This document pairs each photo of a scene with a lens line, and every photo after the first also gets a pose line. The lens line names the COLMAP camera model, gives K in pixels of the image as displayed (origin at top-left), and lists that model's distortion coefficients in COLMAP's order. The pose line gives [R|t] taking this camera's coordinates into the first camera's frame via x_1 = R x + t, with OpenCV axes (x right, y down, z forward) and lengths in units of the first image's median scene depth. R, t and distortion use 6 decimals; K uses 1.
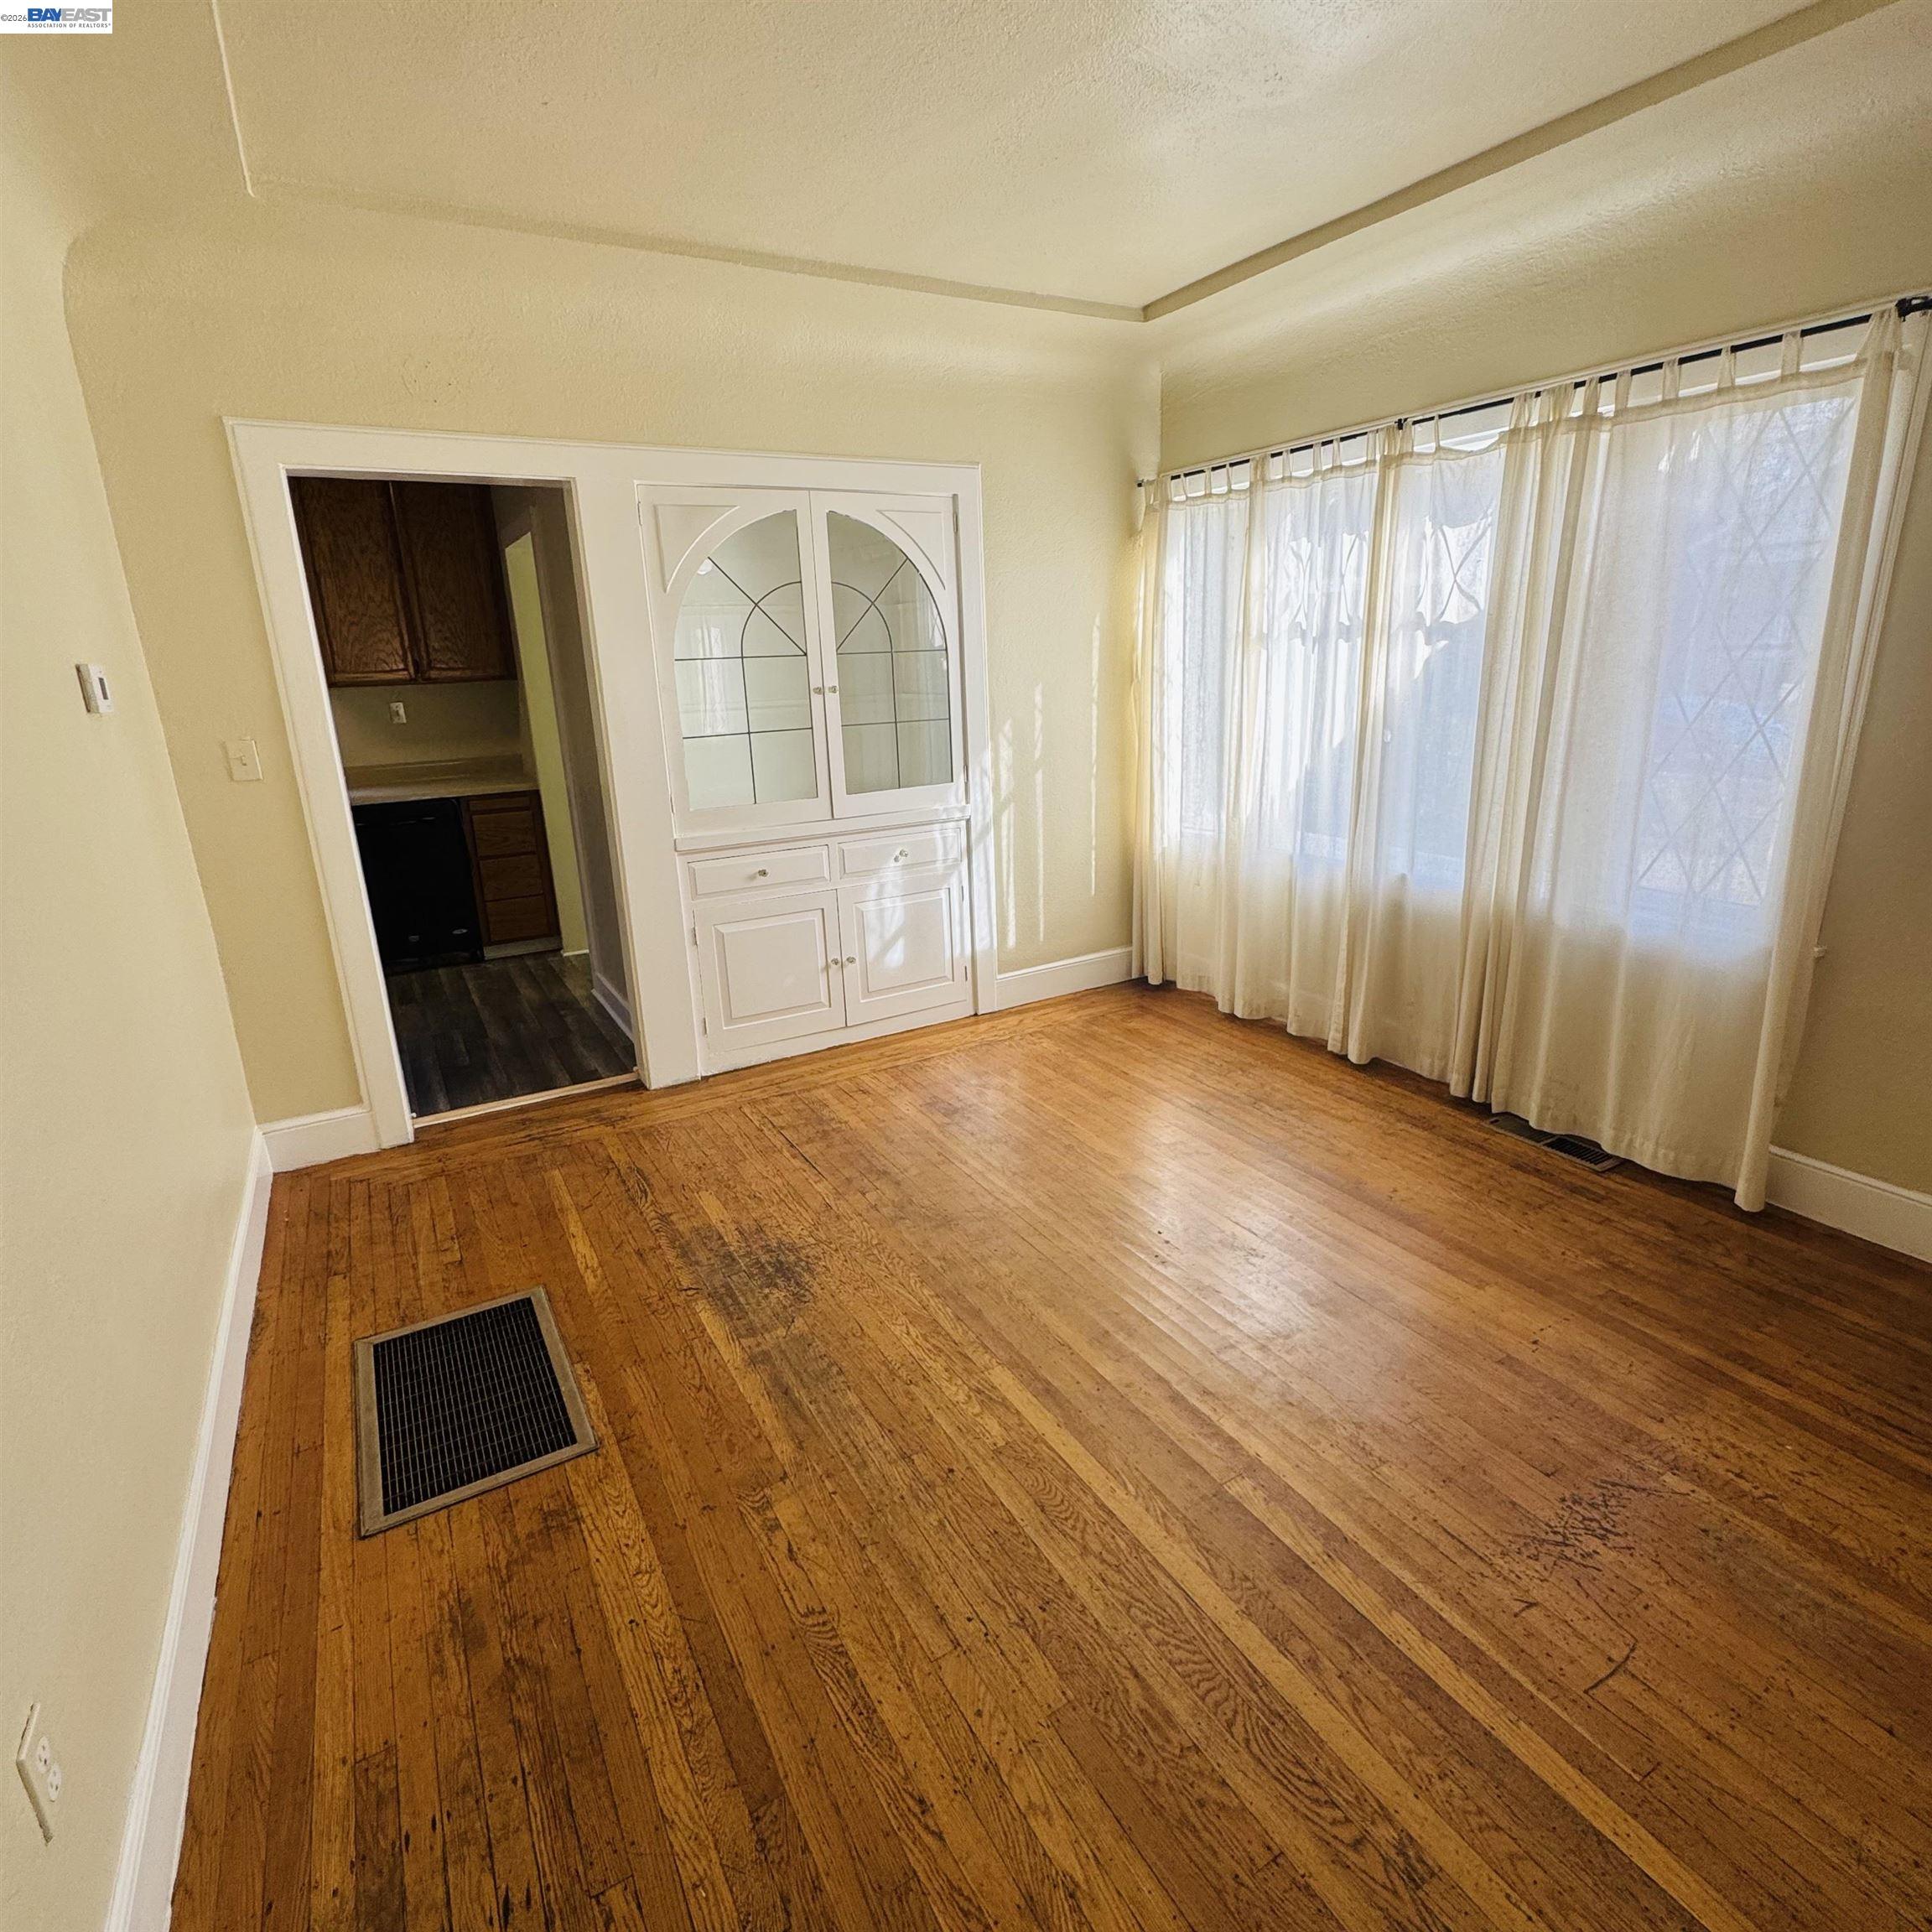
lens RADIAL K [[1058.9, 0, 966.0], [0, 1058.9, 966.0], [0, 0, 1]] dist [-0.001526, 0.001027]
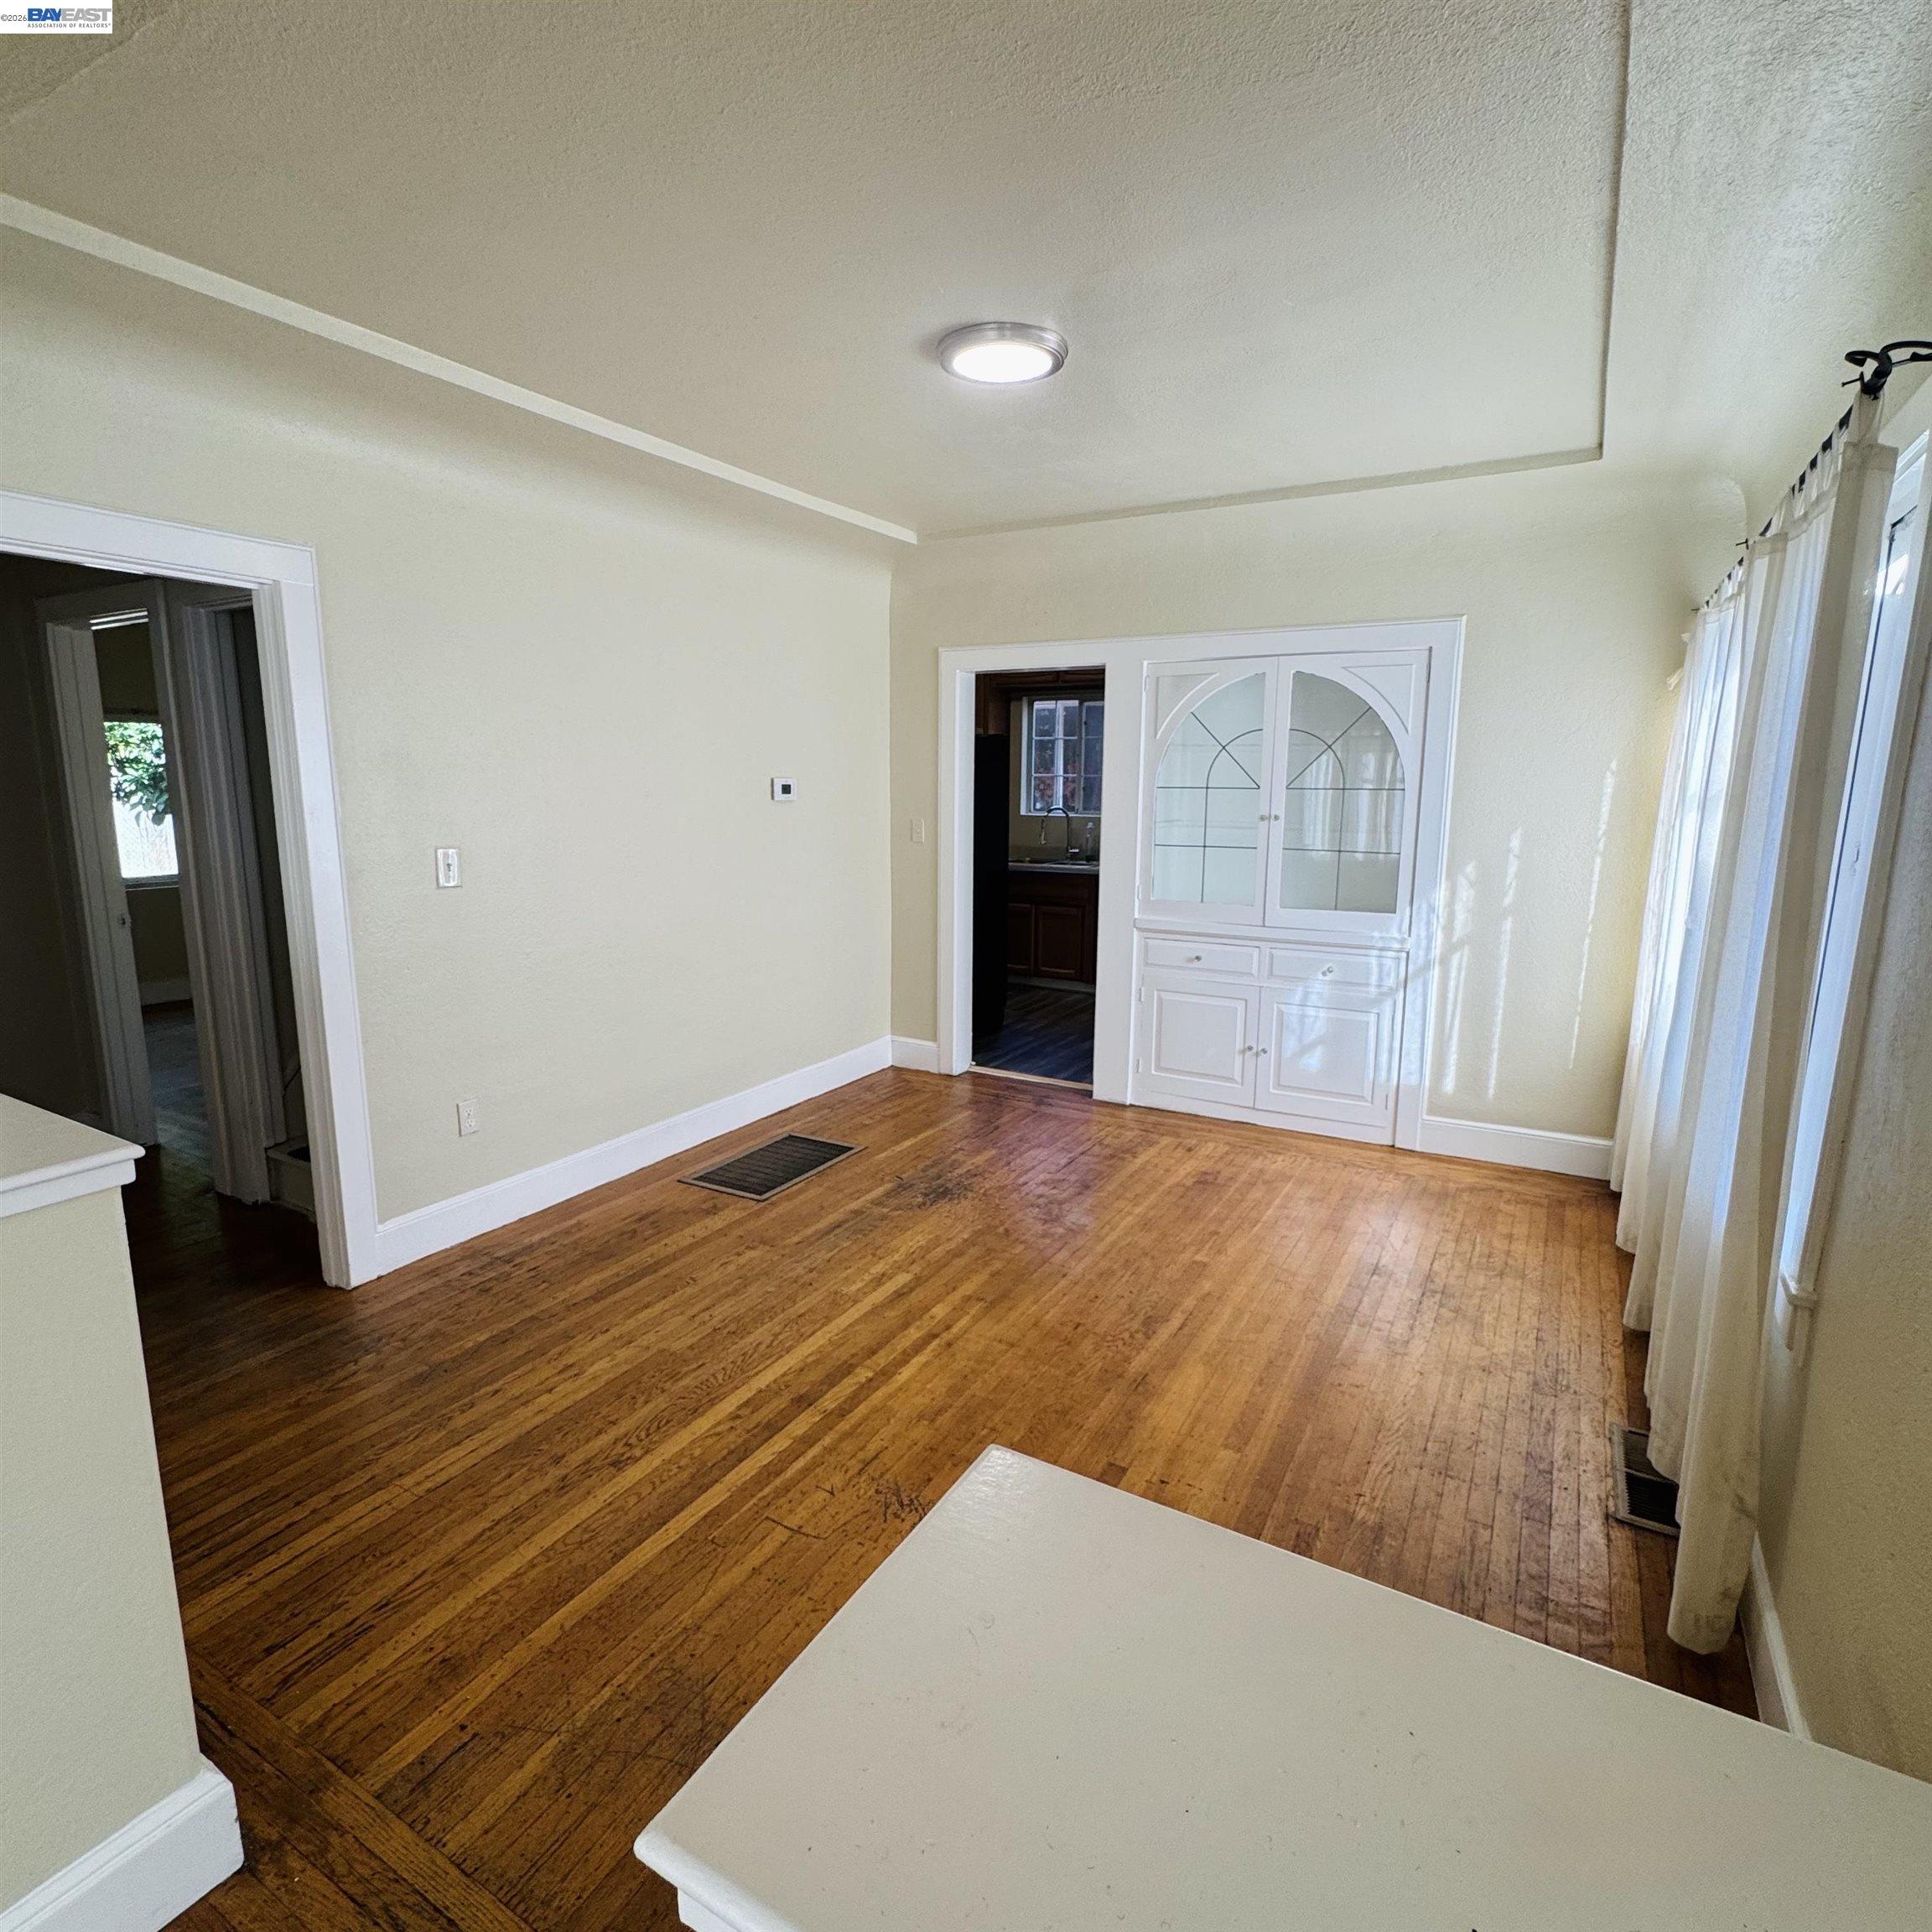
lens RADIAL K [[1061.2, 0, 970.1], [0, 1061.2, 966.3], [0, 0, 1]] dist [-0.004113, -0.000976]
pose [[0.503959, 0.188474, -0.842913, 0.720456], [-0.267450, 0.961990, 0.055197, -0.076031], [0.821277, 0.197620, 0.535211, 0.122693]]
